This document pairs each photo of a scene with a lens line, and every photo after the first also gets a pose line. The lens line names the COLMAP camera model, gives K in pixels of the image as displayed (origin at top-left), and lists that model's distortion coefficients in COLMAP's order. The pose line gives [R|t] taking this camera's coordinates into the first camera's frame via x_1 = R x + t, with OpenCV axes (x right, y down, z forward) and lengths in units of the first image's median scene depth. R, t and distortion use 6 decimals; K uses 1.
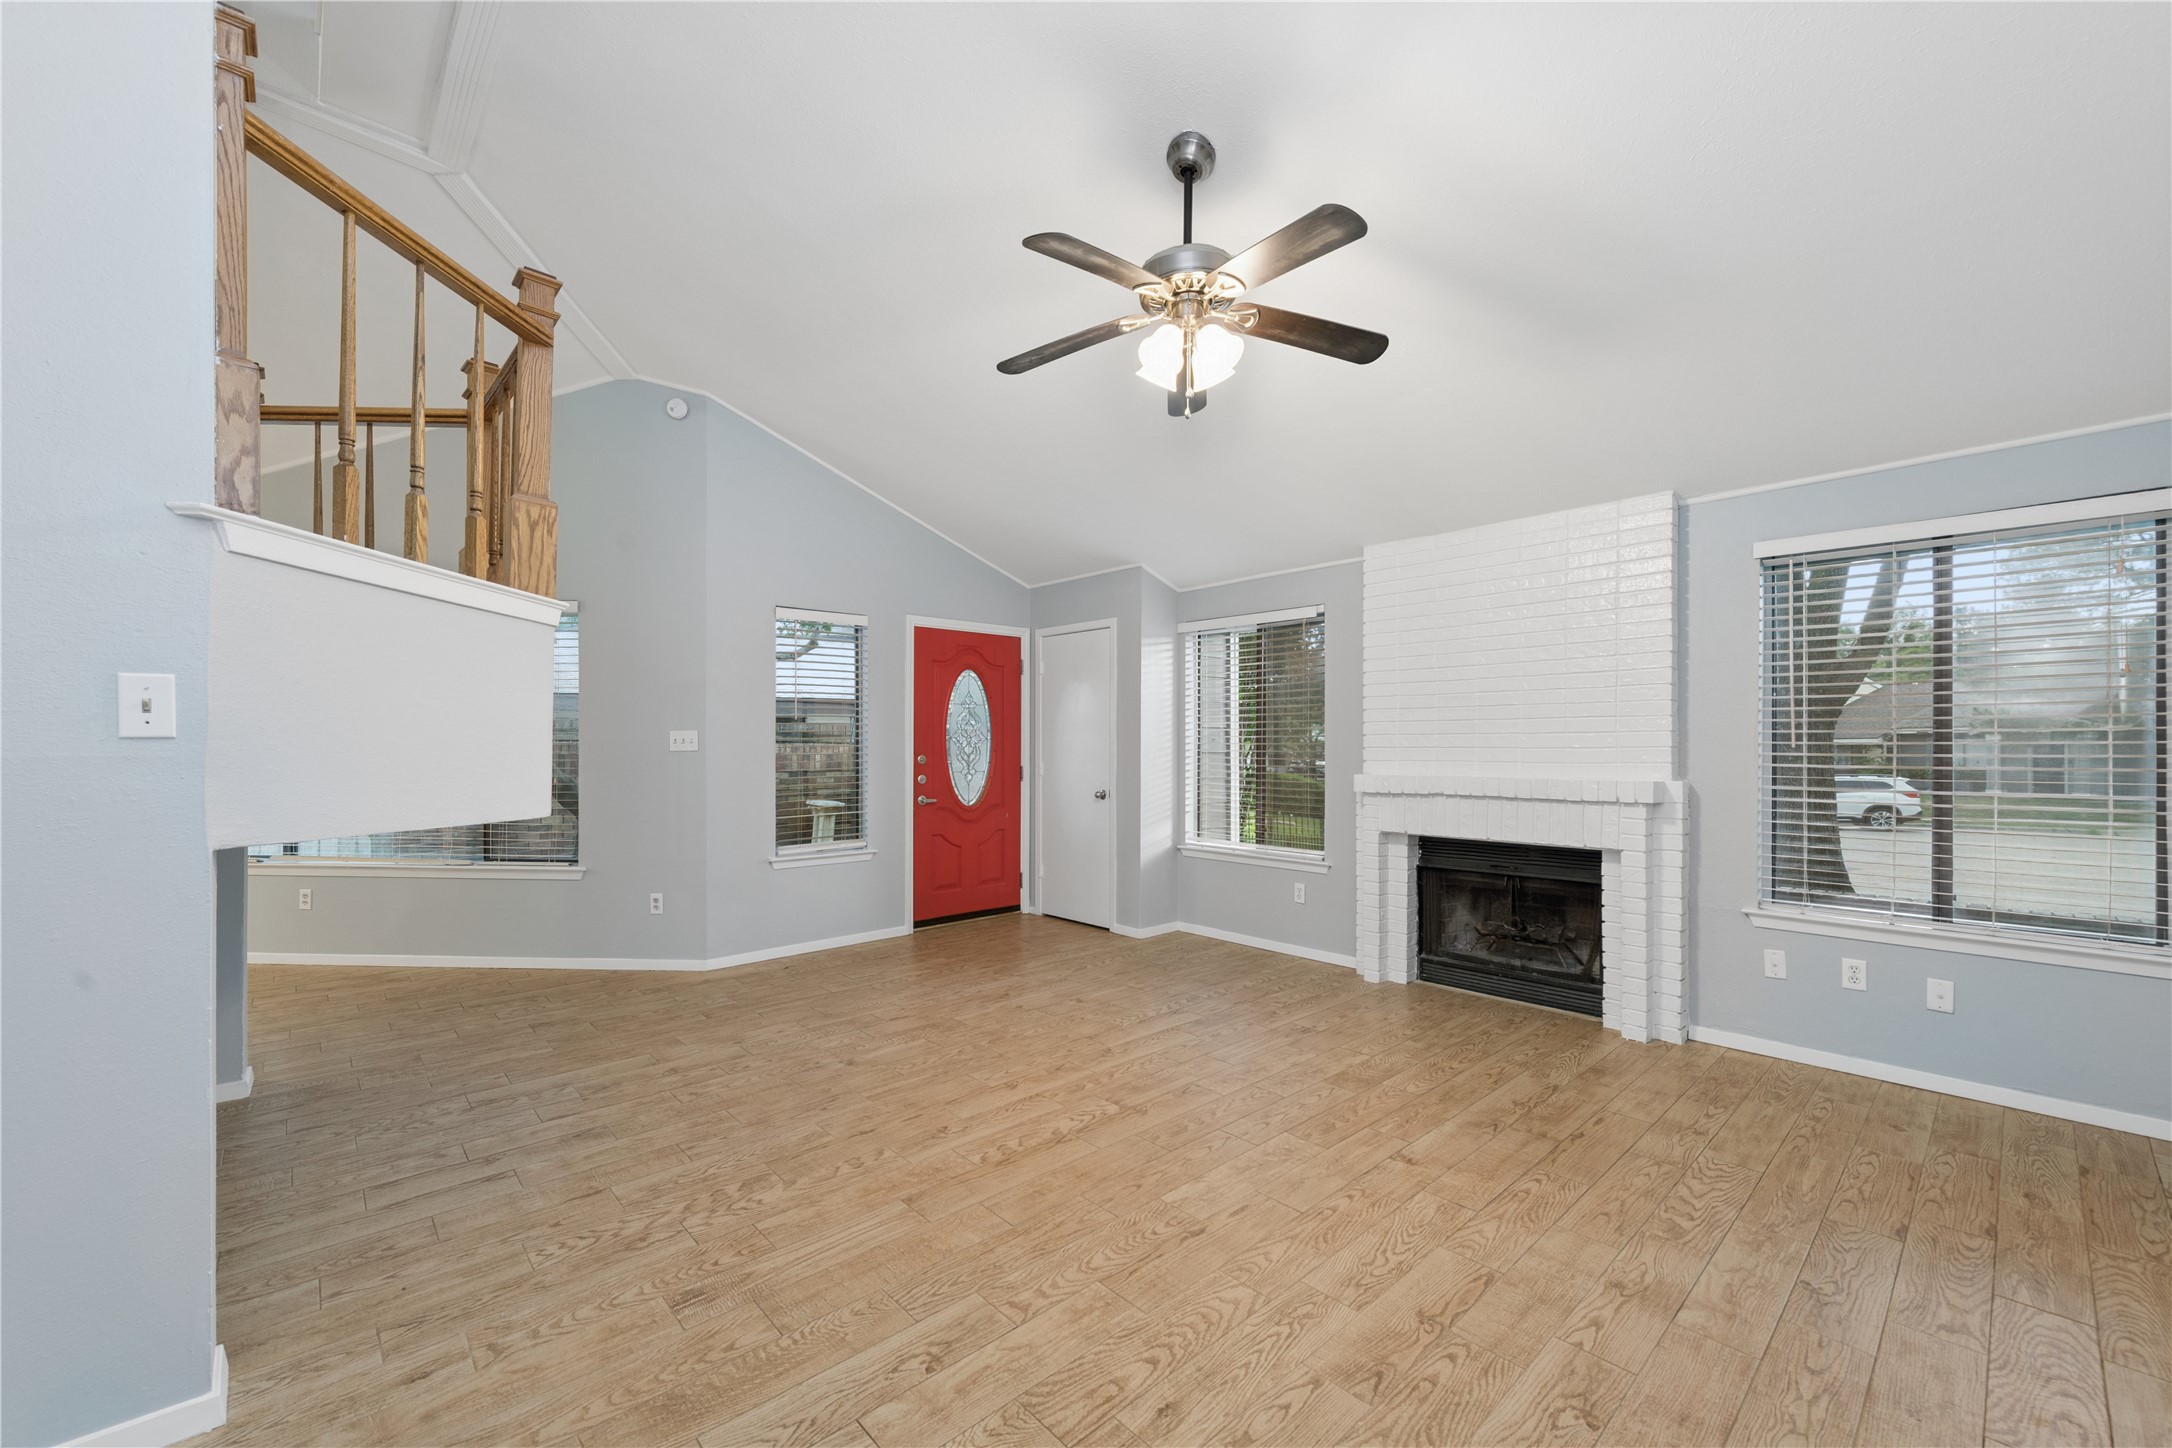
lens RADIAL K [[851.5, 0, 1086.0], [0, 851.5, 724.0], [0, 0, 1]] dist [0.015523, -0.005002]
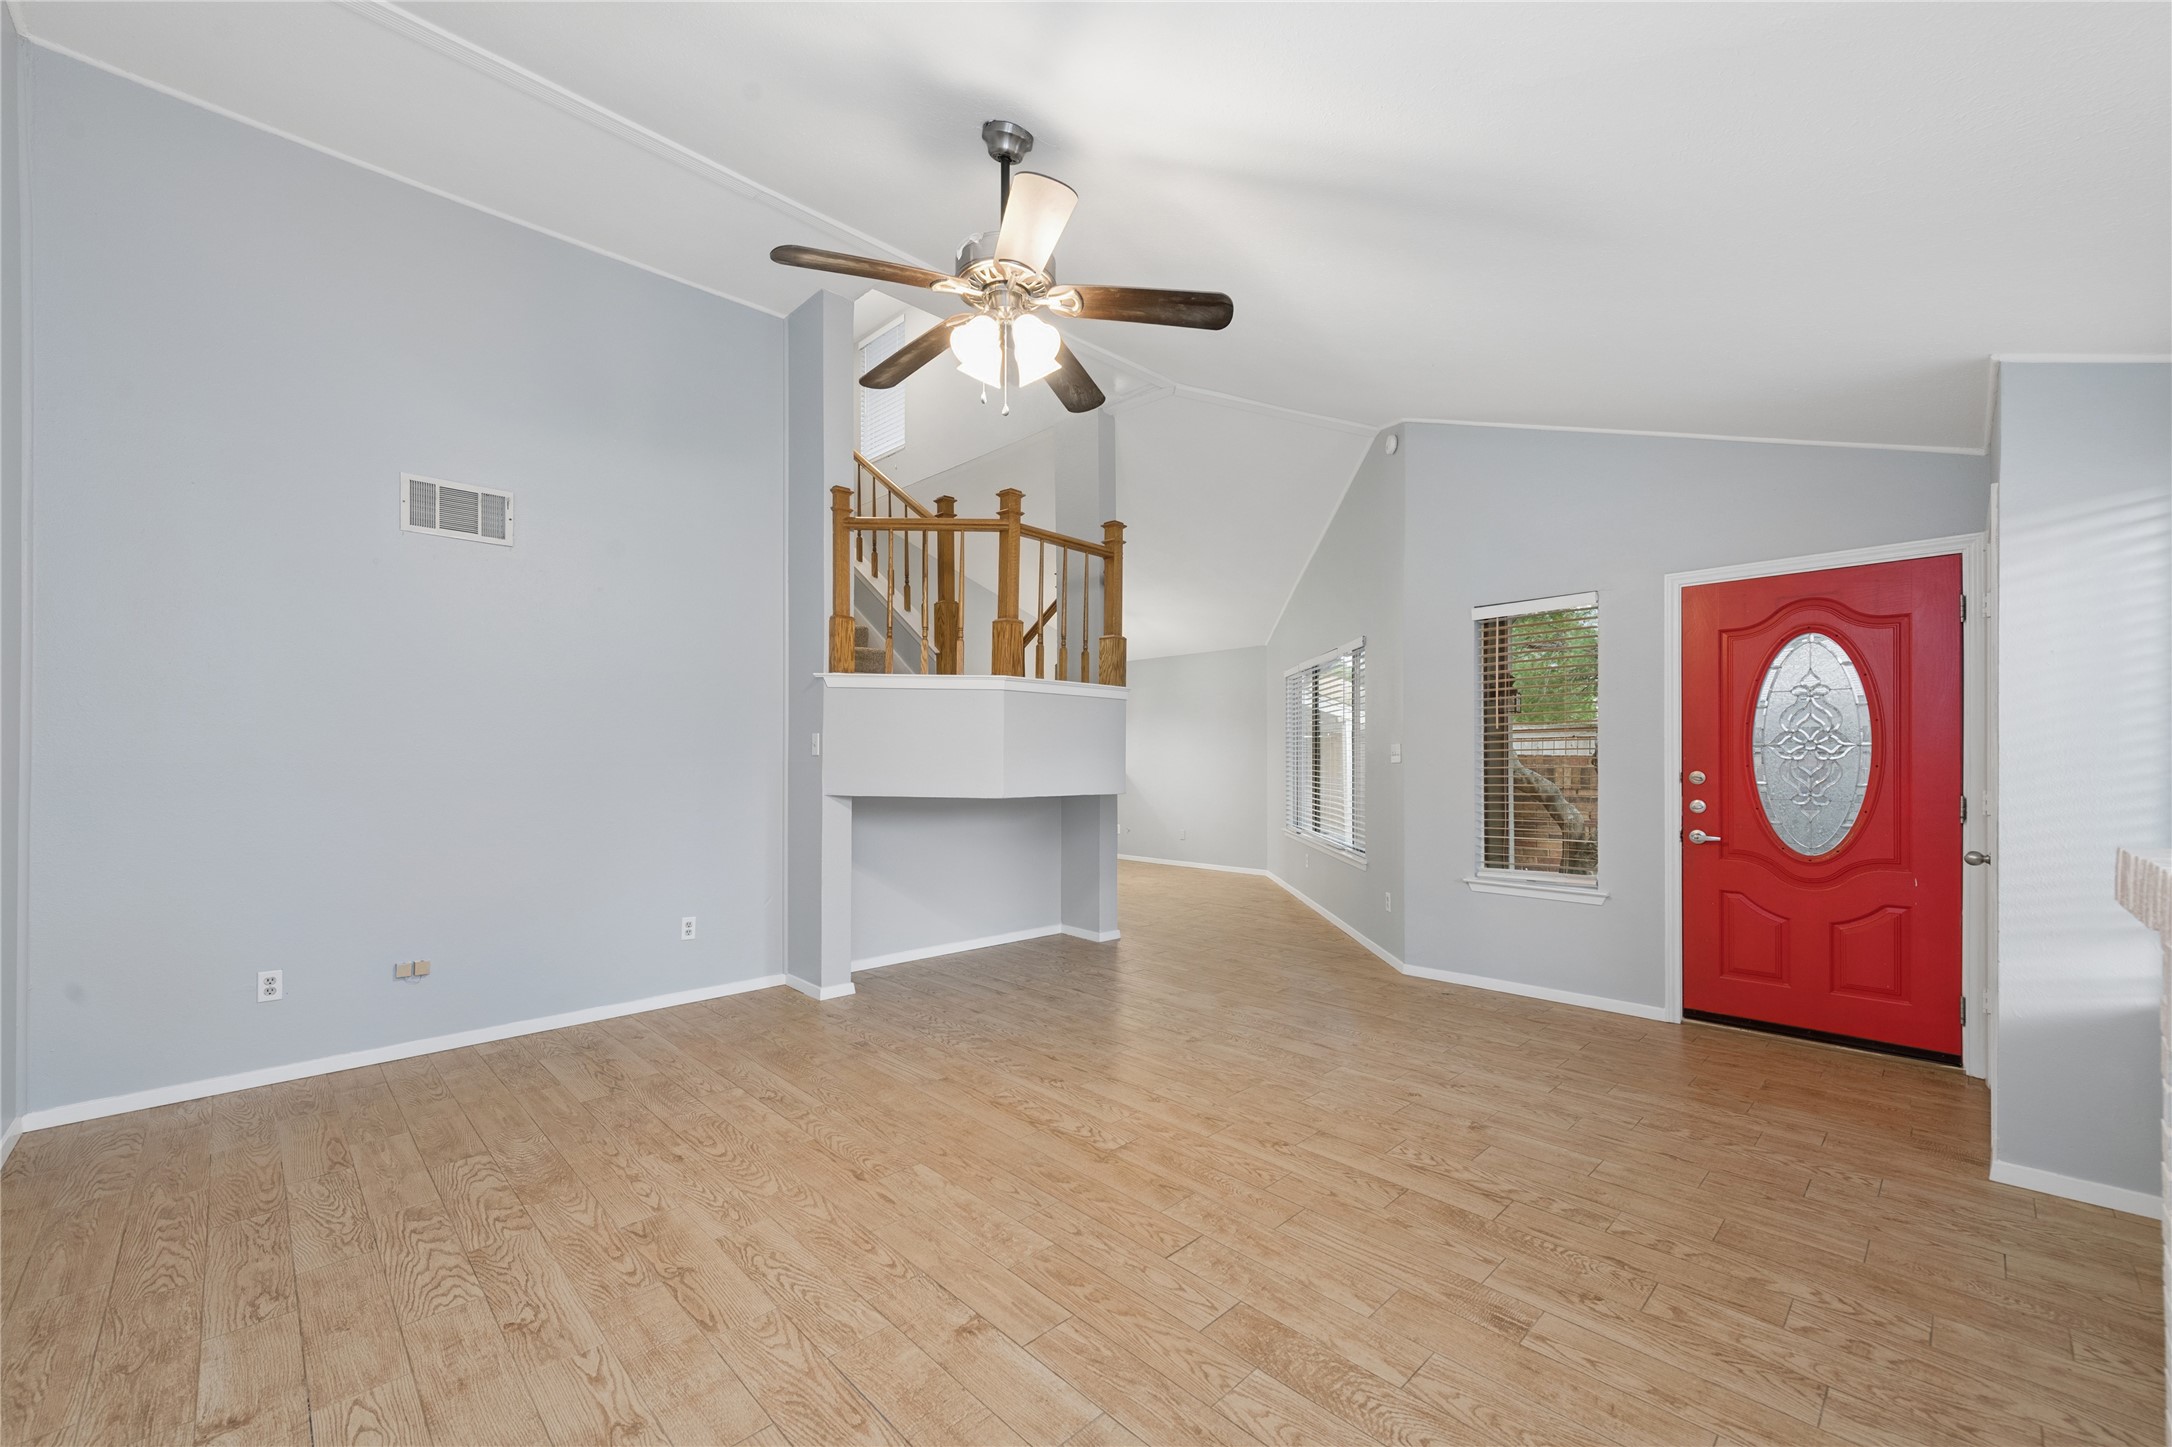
lens RADIAL K [[861.3, 0, 1078.0], [0, 861.3, 748.6], [0, 0, 1]] dist [0.017124, -0.006122]
pose [[0.026085, -0.012415, -0.999583, 0.919072], [0.025417, 0.999608, -0.011752, 0.025823], [0.999337, -0.025100, 0.026390, 0.894567]]
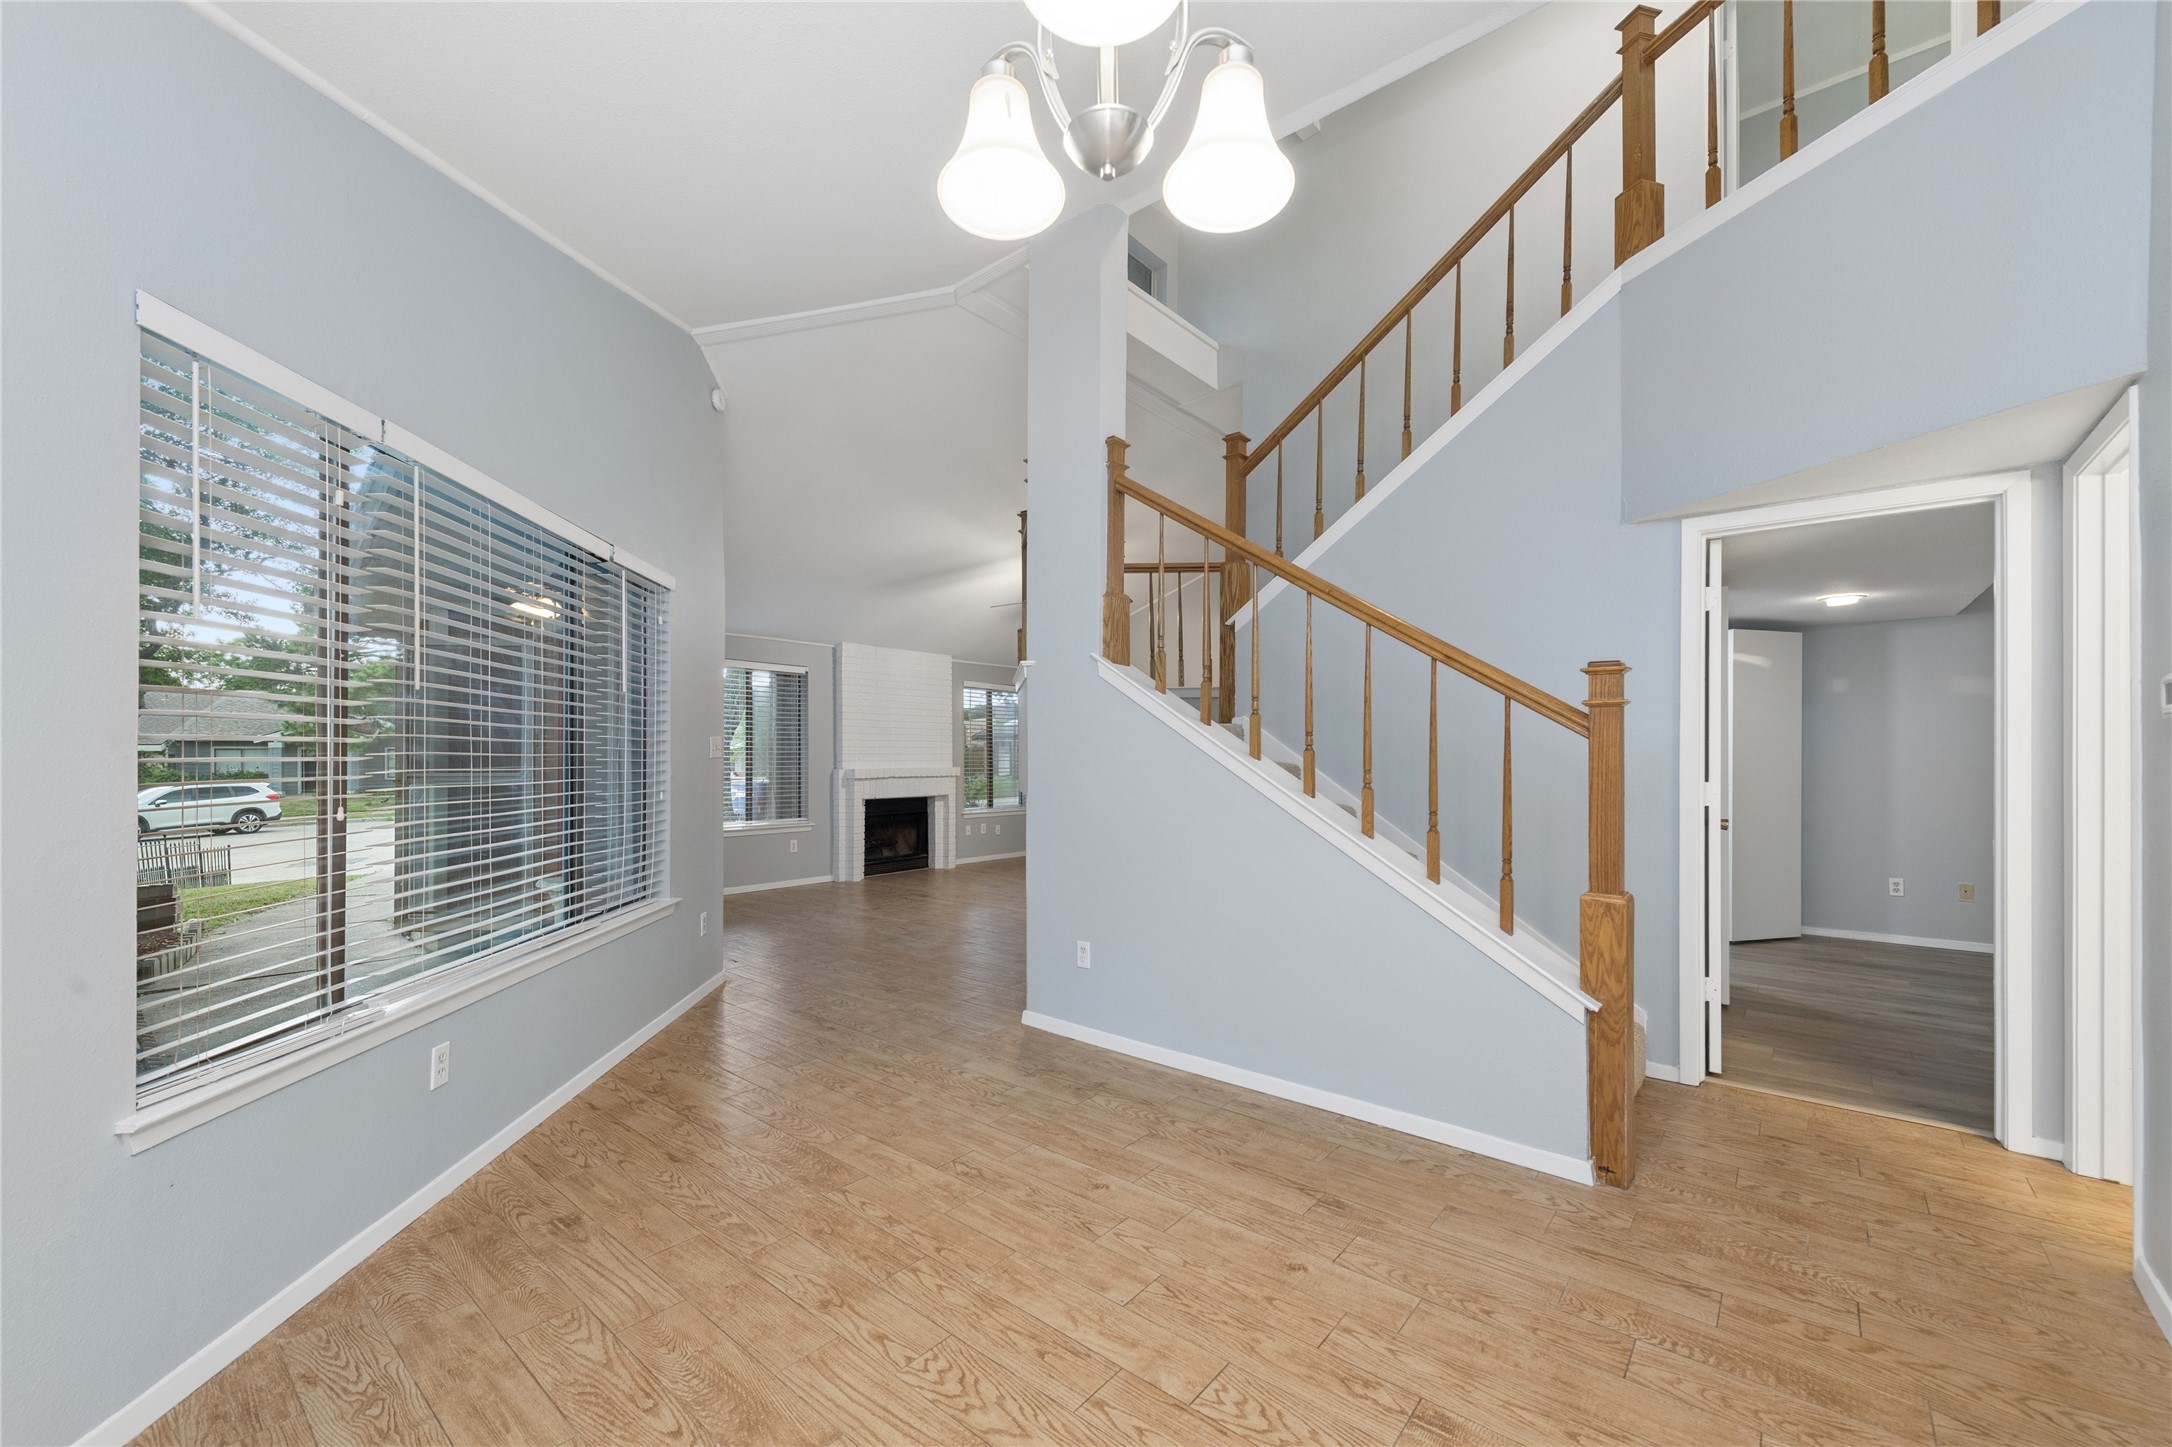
lens RADIAL K [[861.3, 0, 1078.0], [0, 861.3, 748.6], [0, 0, 1]] dist [0.017124, -0.006122]
pose [[-0.127727, 0.007279, 0.991783, -2.281407], [-0.027854, 0.999552, -0.010924, 0.034422], [-0.991418, -0.029020, -0.127467, 1.123291]]
